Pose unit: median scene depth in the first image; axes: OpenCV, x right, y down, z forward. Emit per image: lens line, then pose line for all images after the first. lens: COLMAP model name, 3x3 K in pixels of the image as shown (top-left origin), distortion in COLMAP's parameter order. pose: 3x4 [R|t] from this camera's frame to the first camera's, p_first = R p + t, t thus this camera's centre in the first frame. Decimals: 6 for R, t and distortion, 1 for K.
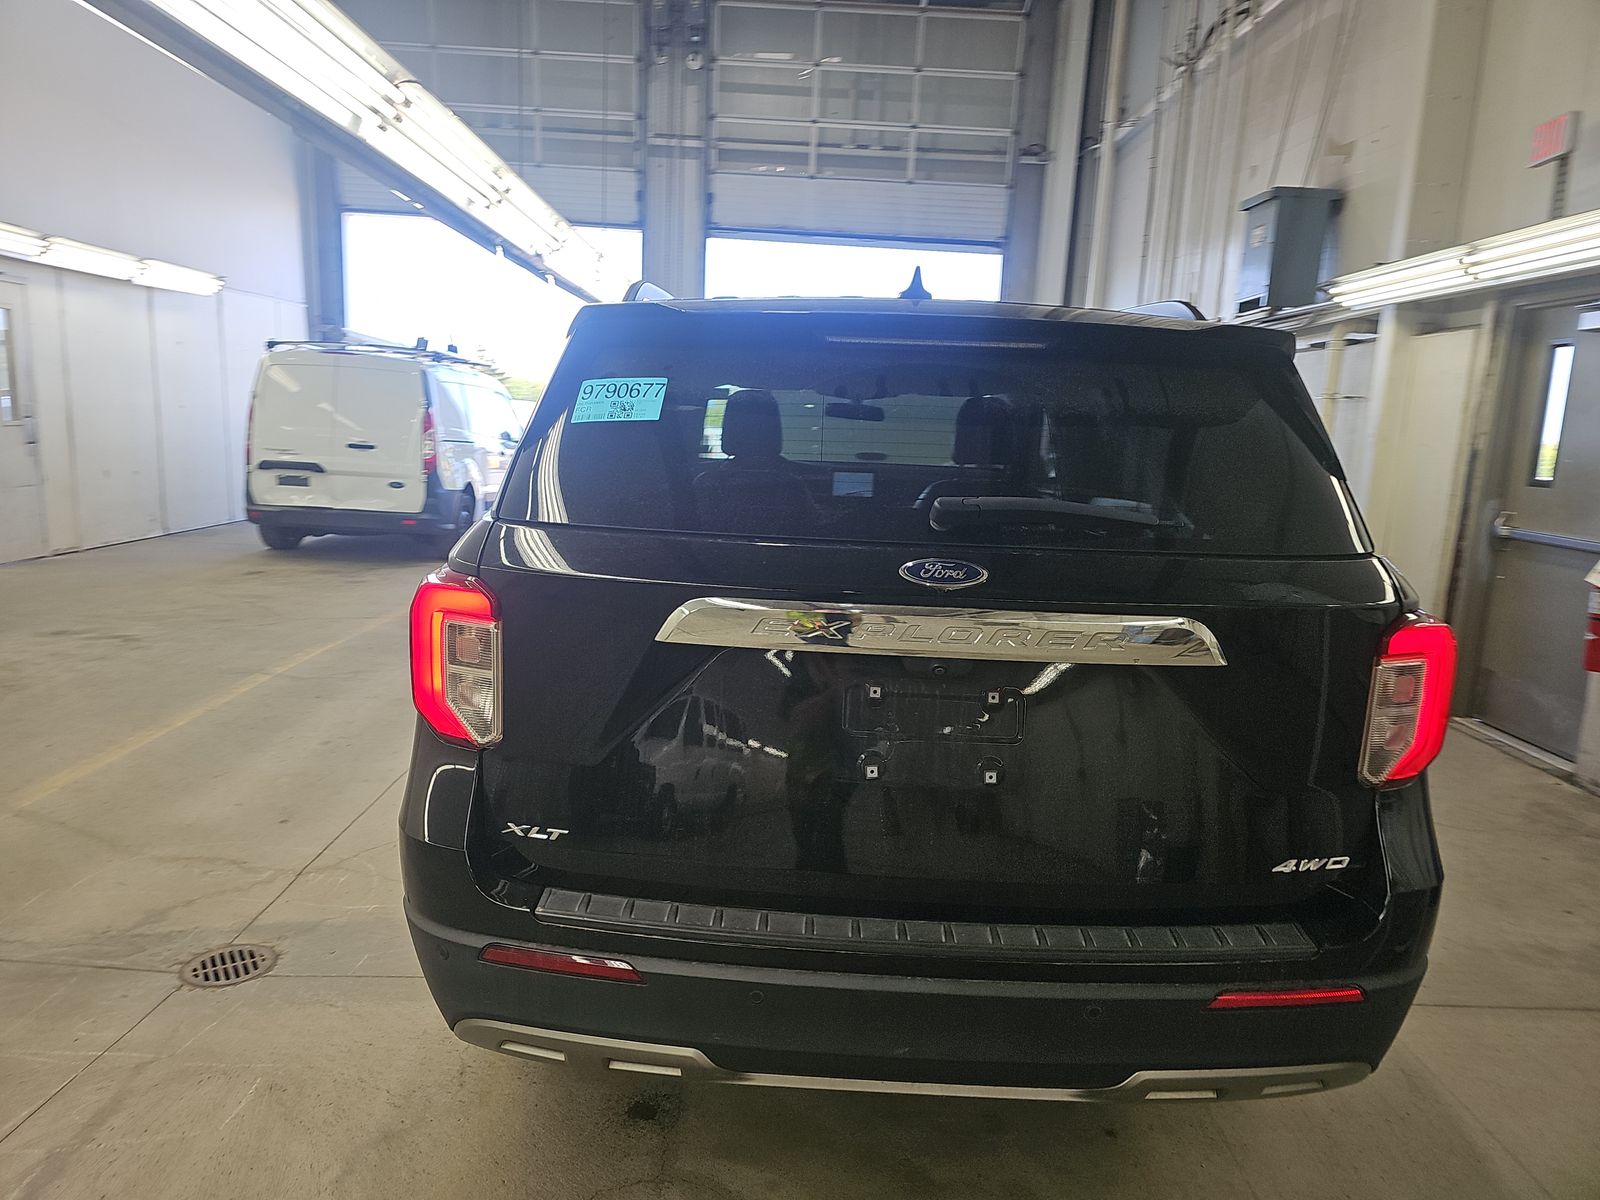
lens RADIAL K [[1061.0, 0, 793.1], [0, 1061.0, 598.0], [0, 0, 1]] dist [0.058667, -0.071952]
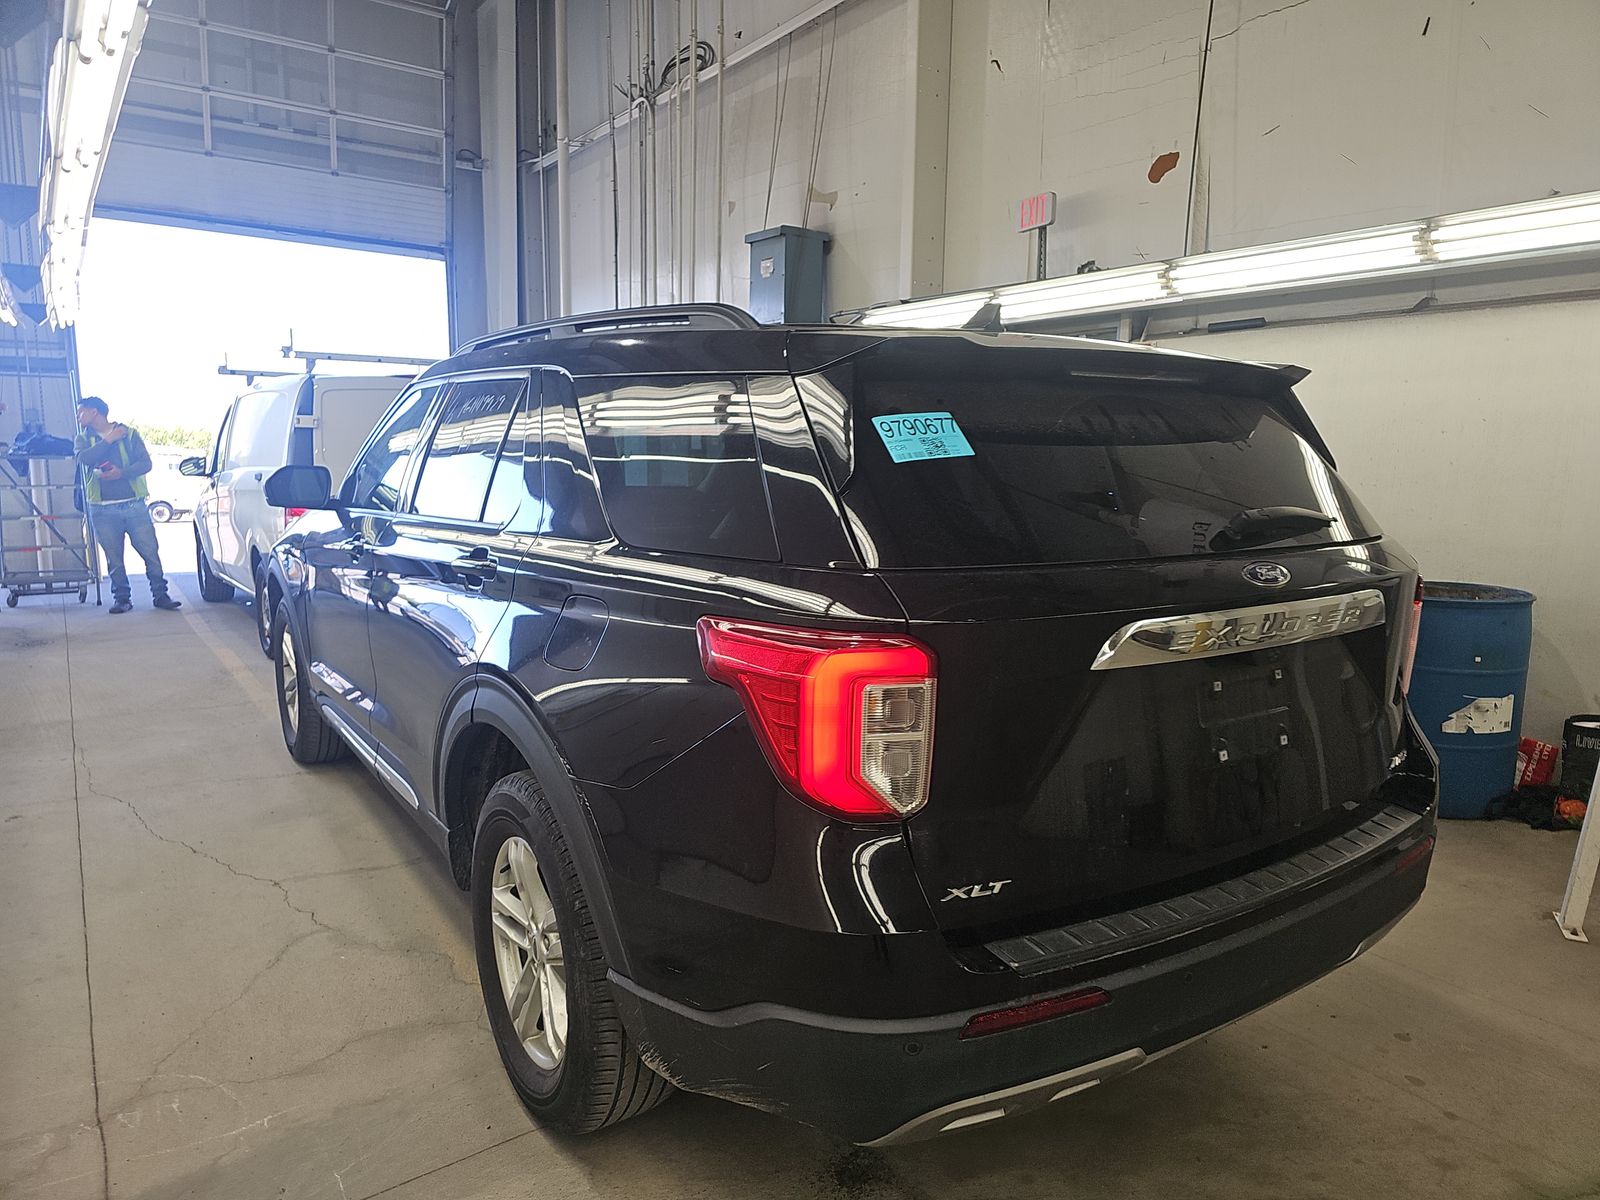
lens RADIAL K [[1066.5, 0, 834.1], [0, 1066.5, 606.0], [0, 0, 1]] dist [0.037973, -0.037399]
pose [[0.808662, -0.118485, 0.576217, -0.174002], [0.119971, 0.992137, 0.035641, -0.016705], [-0.575910, 0.040308, 0.816519, 0.056217]]
